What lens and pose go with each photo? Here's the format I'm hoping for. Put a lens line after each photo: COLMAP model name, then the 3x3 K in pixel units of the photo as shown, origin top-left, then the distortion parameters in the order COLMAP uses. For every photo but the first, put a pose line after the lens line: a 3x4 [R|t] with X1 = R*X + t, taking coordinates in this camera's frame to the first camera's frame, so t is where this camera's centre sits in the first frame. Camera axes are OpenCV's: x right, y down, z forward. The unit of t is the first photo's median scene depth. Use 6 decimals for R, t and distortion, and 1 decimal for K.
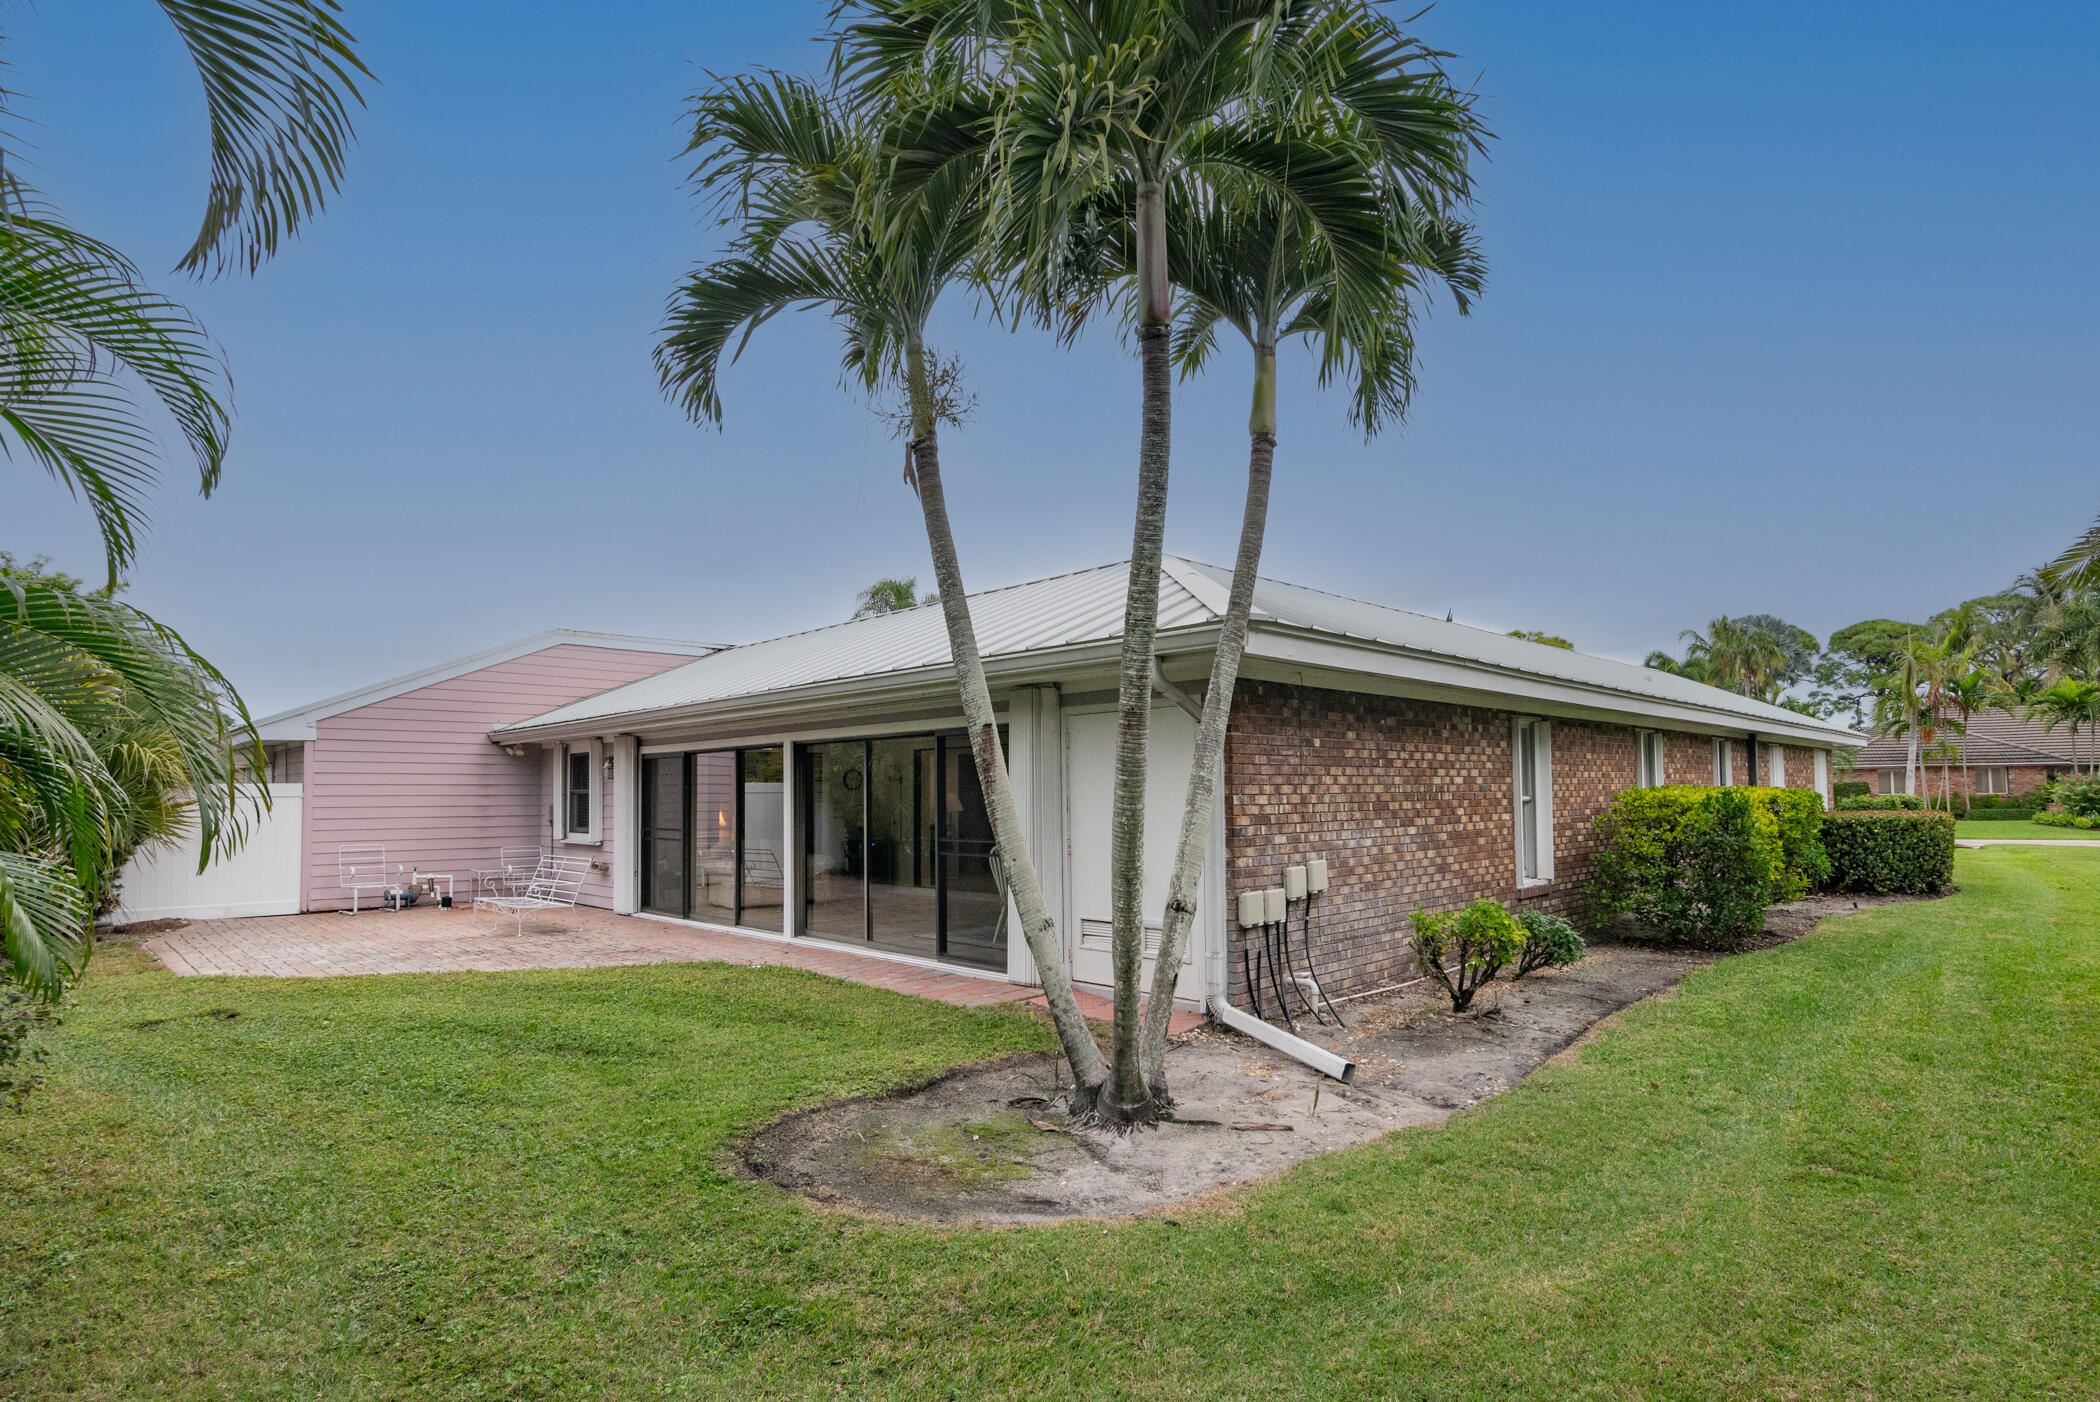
lens RADIAL K [[1100.9, 0, 1106.9], [0, 1100.9, 751.6], [0, 0, 1]] dist [-0.025805, -0.003286]
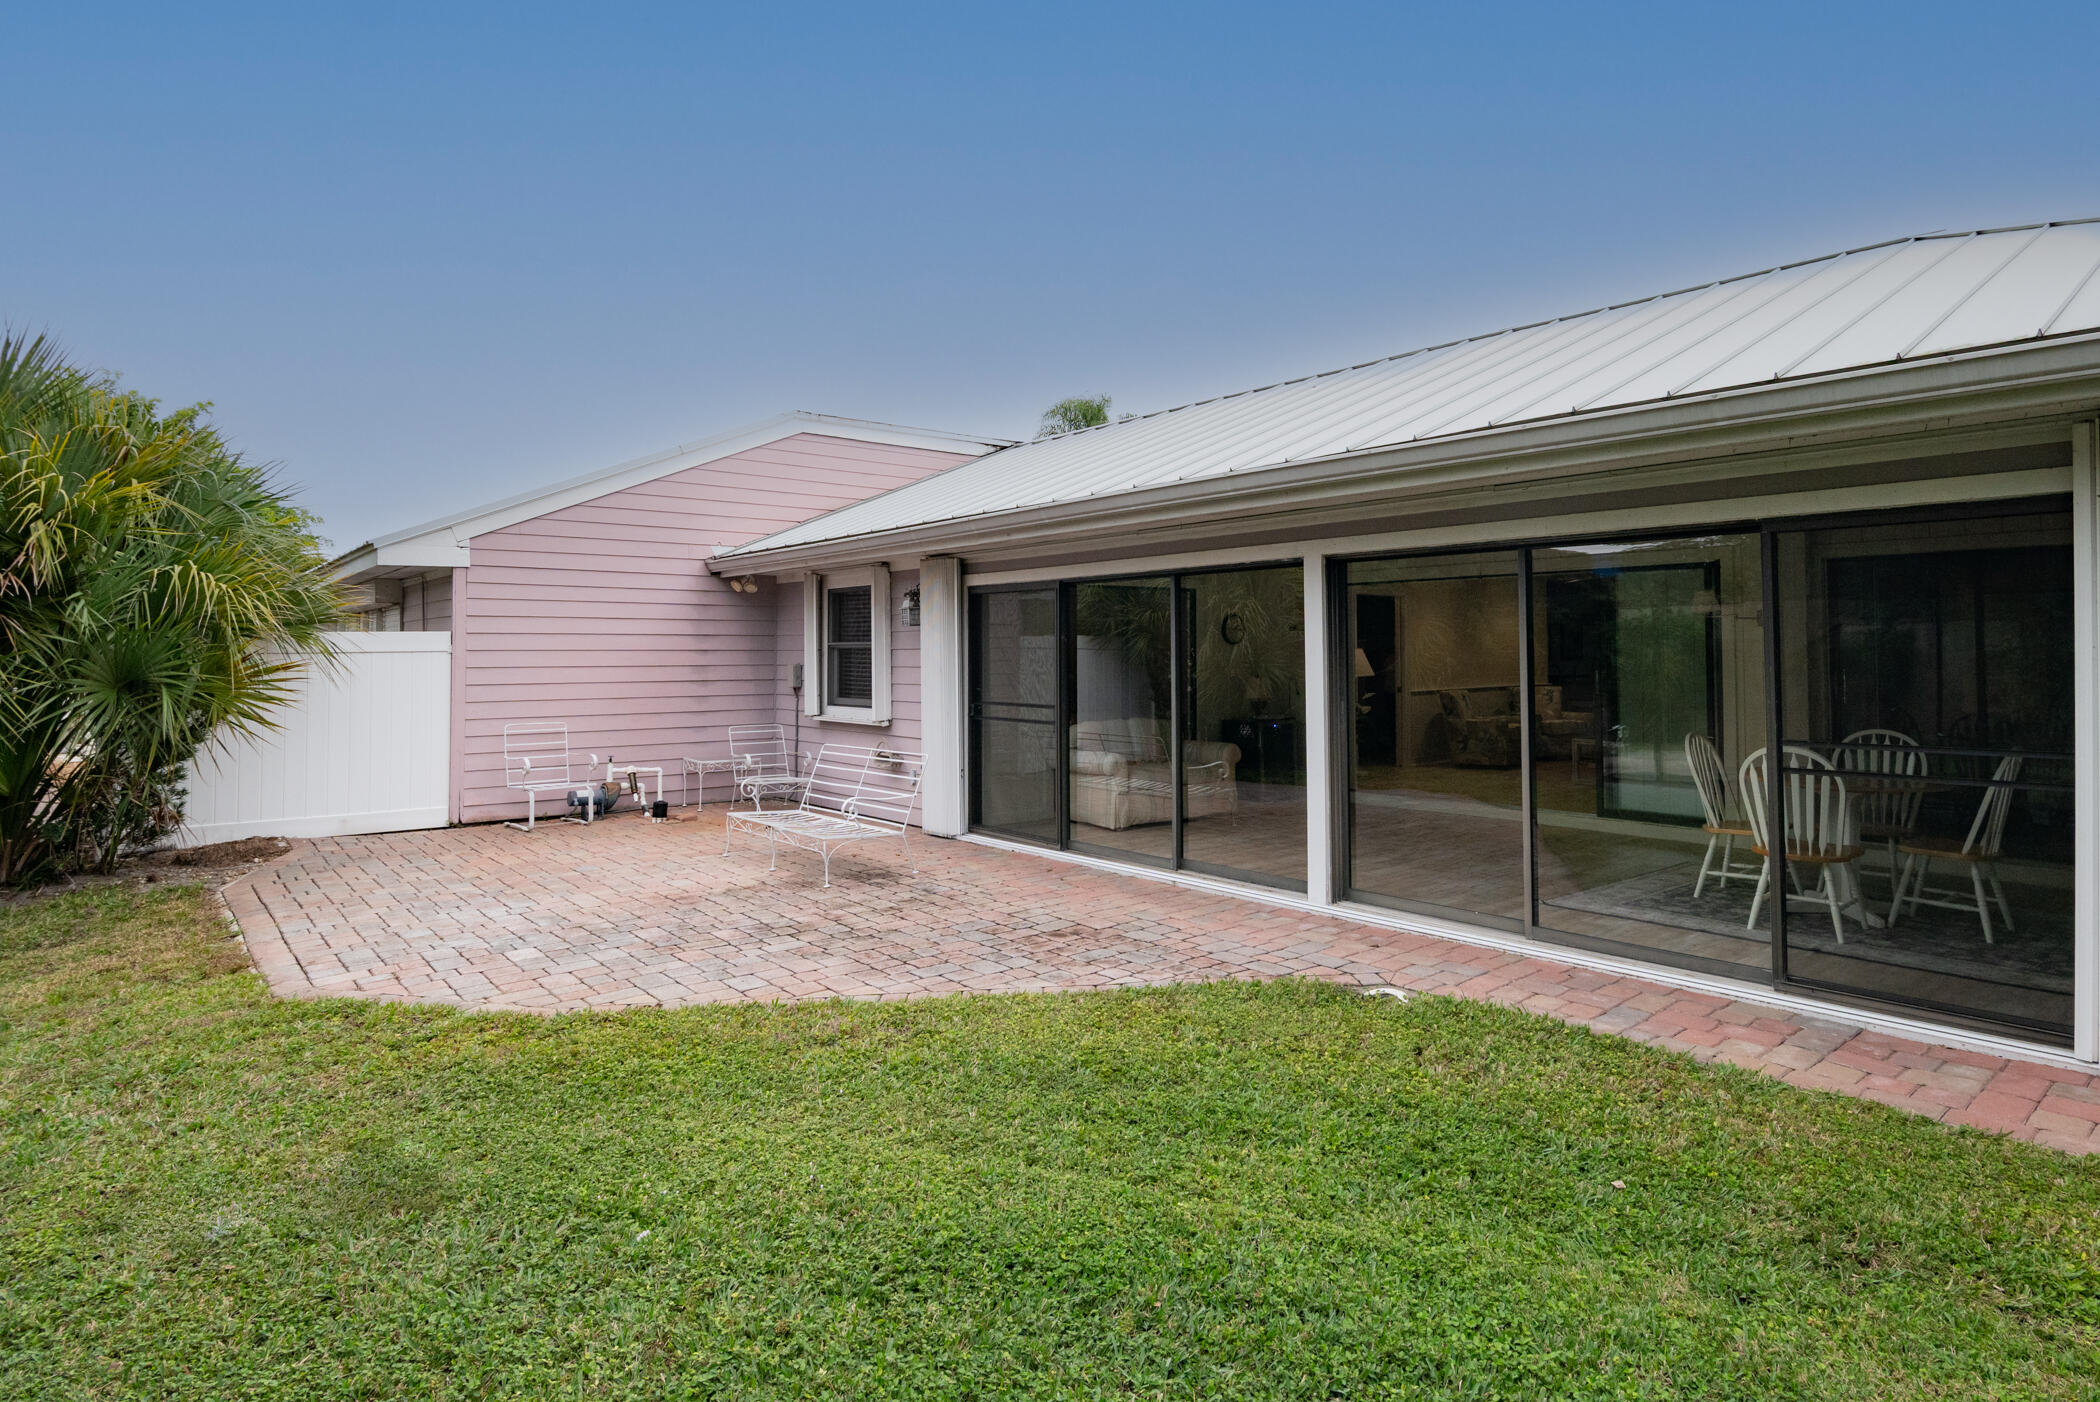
lens RADIAL K [[1100.9, 0, 1112.1], [0, 1100.9, 642.7], [0, 0, 1]] dist [-0.025805, -0.003286]
pose [[0.998460, 0.002664, -0.055410, -0.296186], [-0.000919, 0.999503, 0.031495, 0.014372], [0.055466, -0.031396, 0.997967, 0.351587]]
